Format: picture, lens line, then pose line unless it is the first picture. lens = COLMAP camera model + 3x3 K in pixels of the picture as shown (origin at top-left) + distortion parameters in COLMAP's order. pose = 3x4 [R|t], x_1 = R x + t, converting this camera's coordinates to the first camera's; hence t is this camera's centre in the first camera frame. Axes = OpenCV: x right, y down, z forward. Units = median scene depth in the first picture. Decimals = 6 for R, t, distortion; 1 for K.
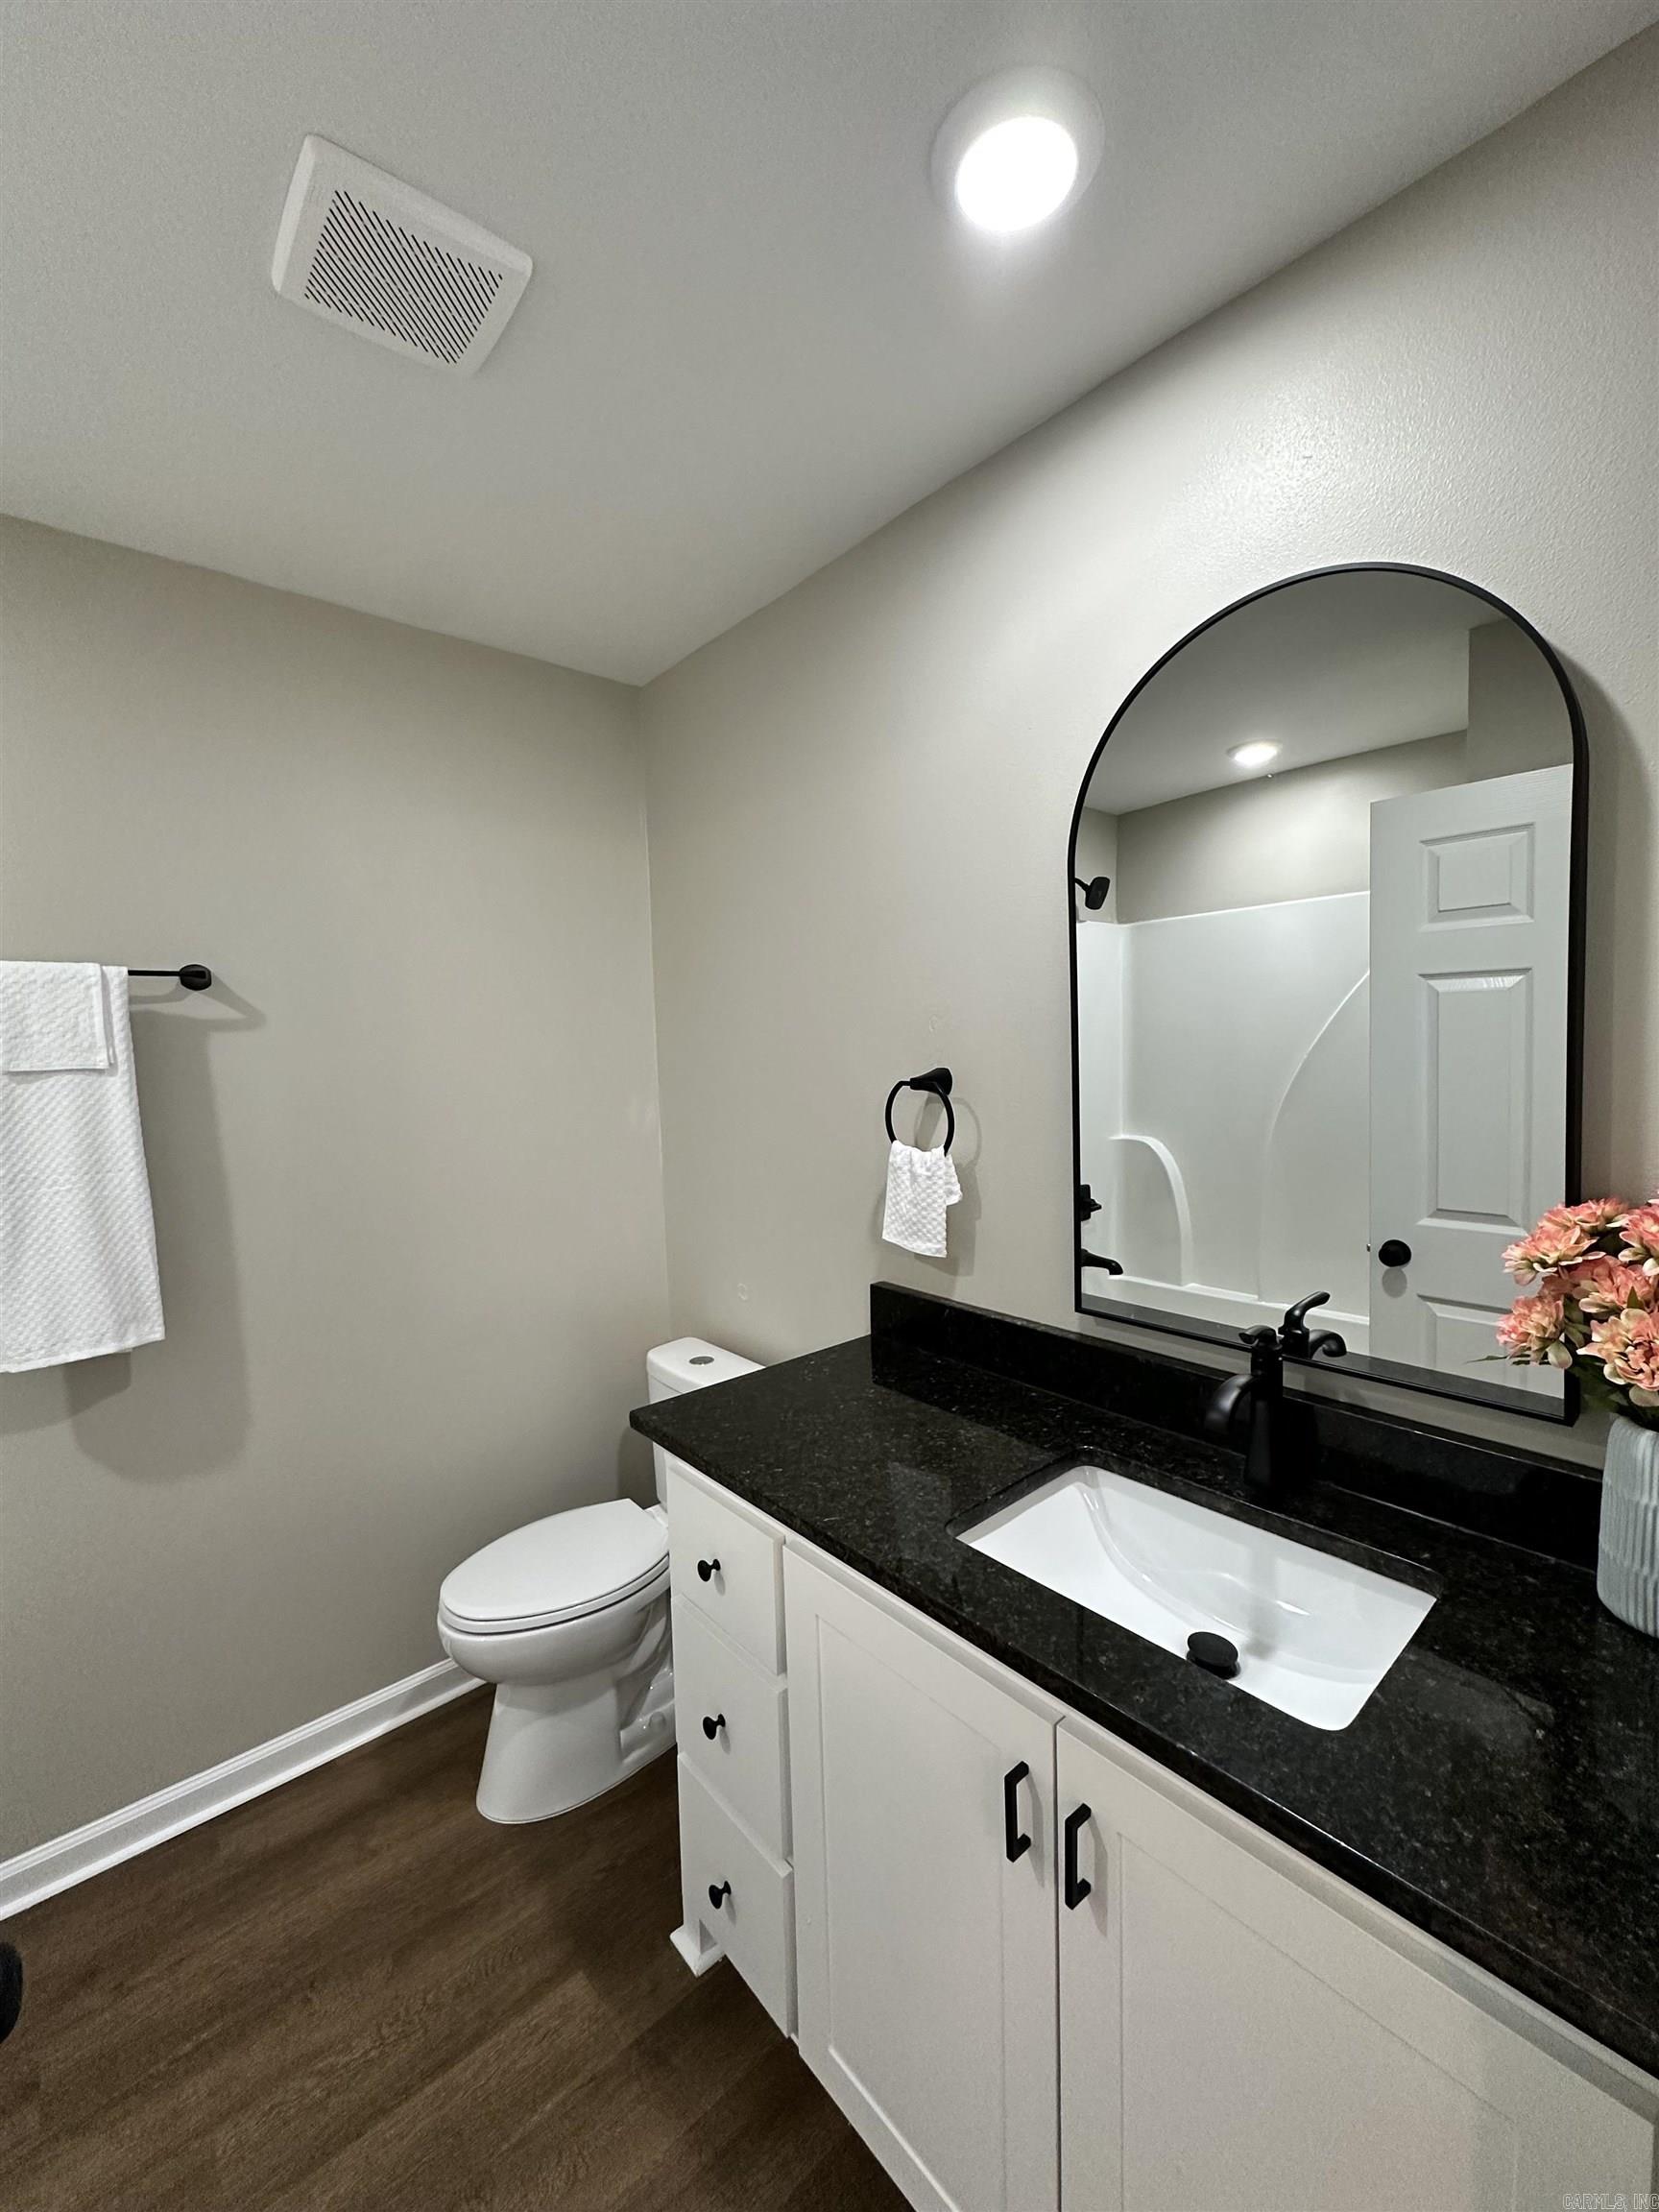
lens RADIAL K [[883.2, 0, 829.4], [0, 883.2, 1103.7], [0, 0, 1]] dist [0.000350, 0.000720]
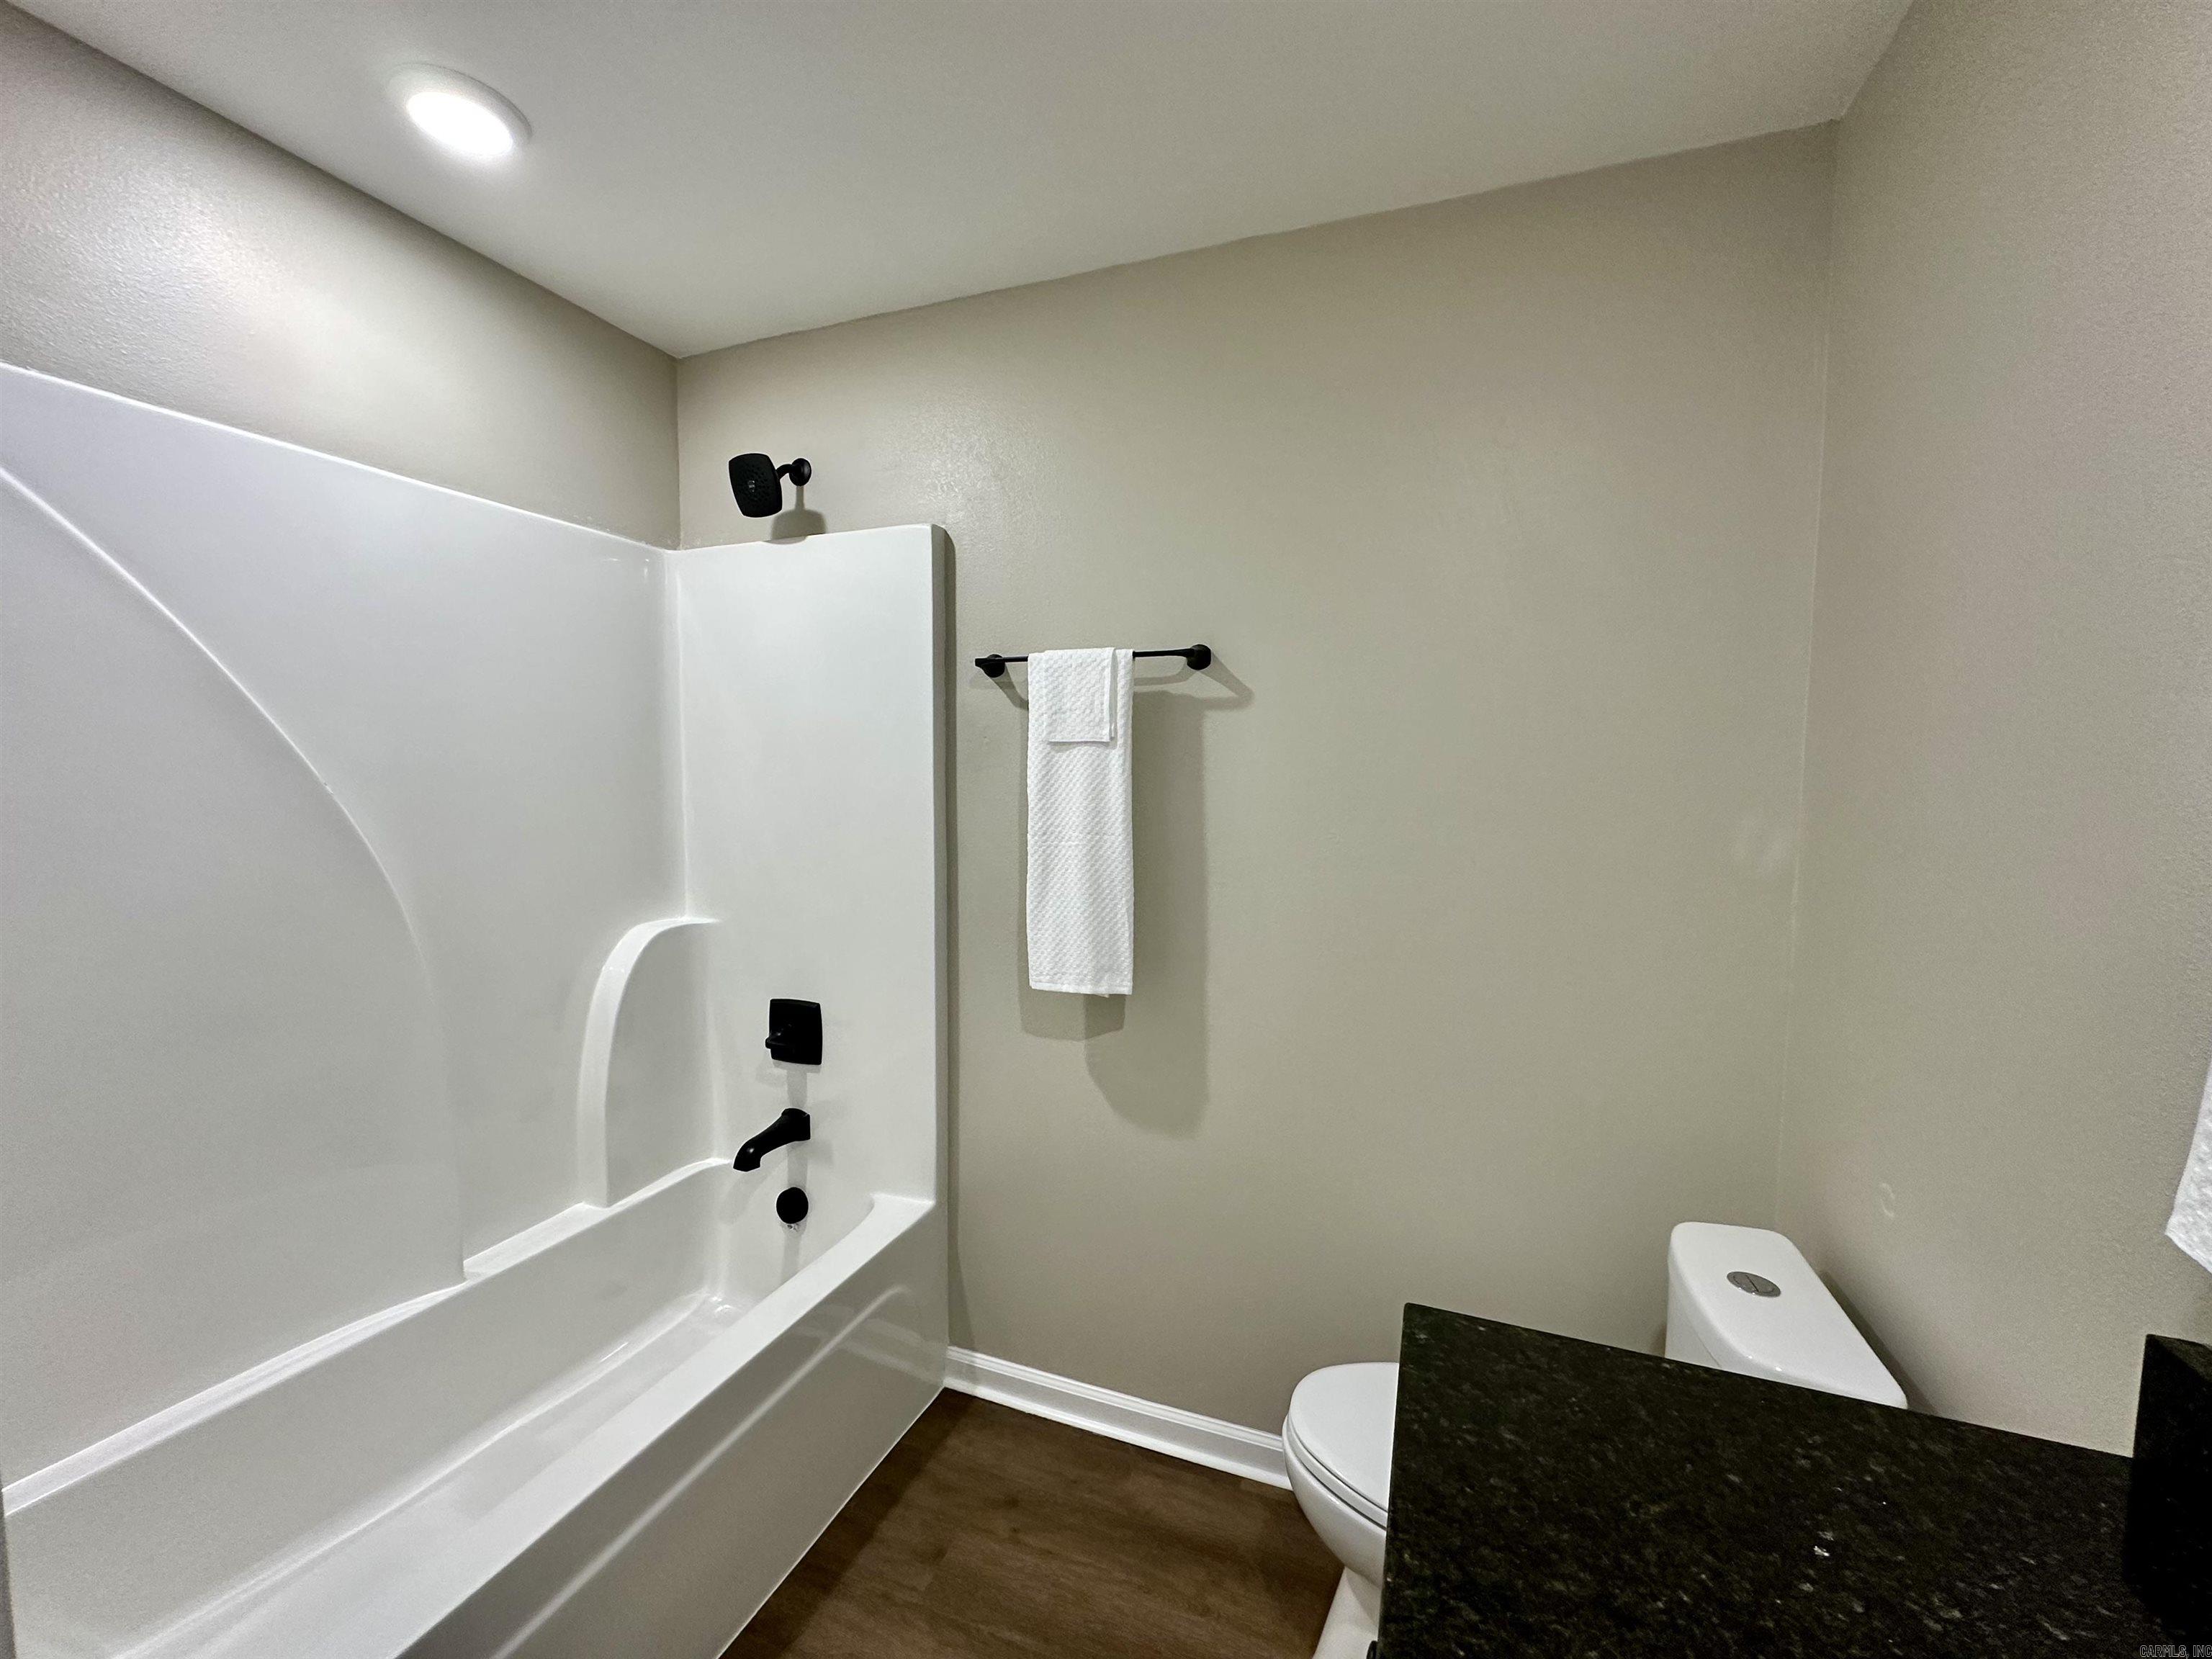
lens RADIAL K [[883.2, 0, 1108.6], [0, 883.2, 827.9], [0, 0, 1]] dist [0.000350, 0.000720]
pose [[0.474865, 0.092457, -0.875188, 0.163770], [-0.083008, 0.994738, 0.060047, 0.001716], [0.876135, 0.044134, 0.480041, 0.460753]]
